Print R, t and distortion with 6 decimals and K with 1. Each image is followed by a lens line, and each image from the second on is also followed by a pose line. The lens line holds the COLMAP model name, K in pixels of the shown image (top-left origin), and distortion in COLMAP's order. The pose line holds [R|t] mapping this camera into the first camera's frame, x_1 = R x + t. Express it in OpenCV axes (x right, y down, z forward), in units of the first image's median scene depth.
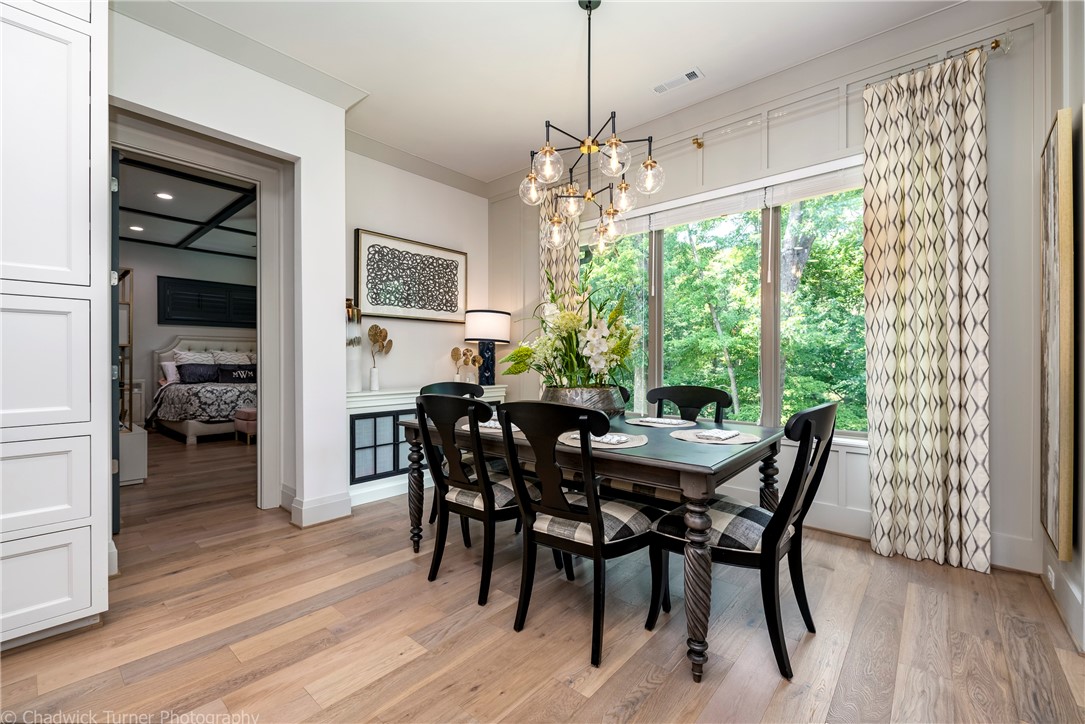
lens RADIAL K [[454.2, 0, 541.4], [0, 454.2, 358.0], [0, 0, 1]] dist [0.000562, -0.000309]
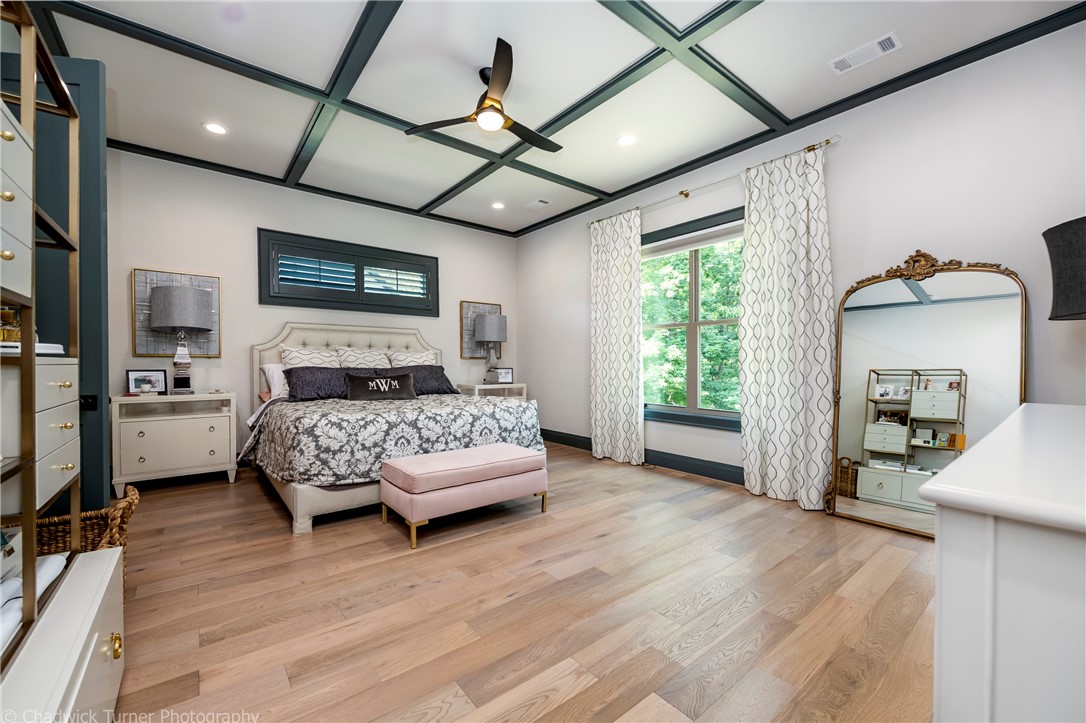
lens RADIAL K [[432.9, 0, 541.6], [0, 432.9, 367.7], [0, 0, 1]] dist [0.001065, -0.002894]
pose [[0.984436, 0.005075, -0.175670, -0.413026], [-0.002193, 0.999860, 0.016595, 0.003673], [0.175729, -0.015952, 0.984309, 0.558301]]
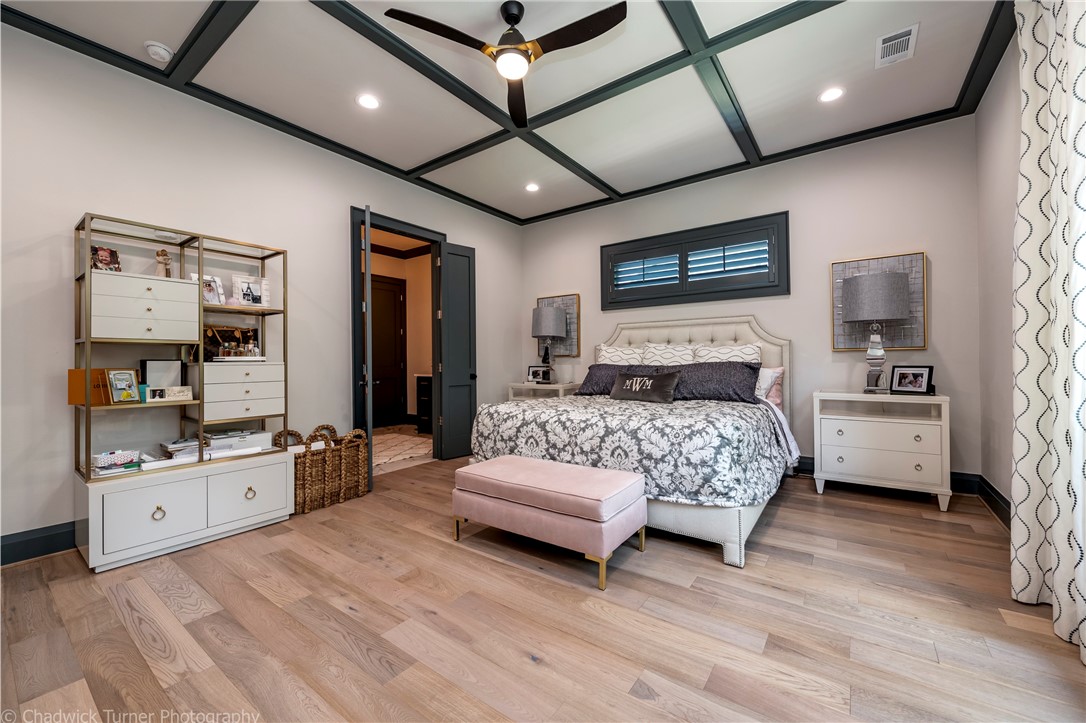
lens RADIAL K [[432.9, 0, 537.3], [0, 432.9, 361.8], [0, 0, 1]] dist [0.001065, -0.002894]
pose [[0.080785, 0.002018, -0.996730, -0.176358], [0.014928, 0.999883, 0.003234, 0.006312], [0.996620, -0.015140, 0.080745, 0.980290]]
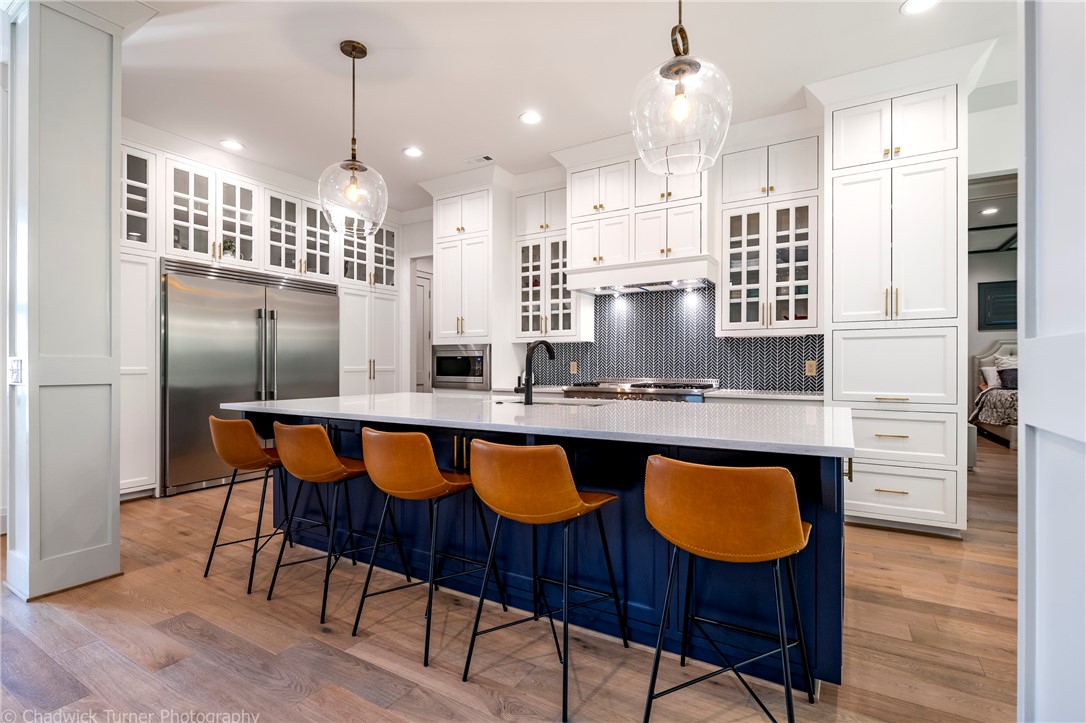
lens RADIAL K [[514.2, 0, 543.3], [0, 514.2, 368.5], [0, 0, 1]] dist [-0.000029, -0.000037]
pose [[0.180927, 0.006241, -0.983477, 0.139471], [0.004399, 0.999965, 0.007155, -0.000629], [0.983487, -0.005621, 0.180893, -0.204968]]
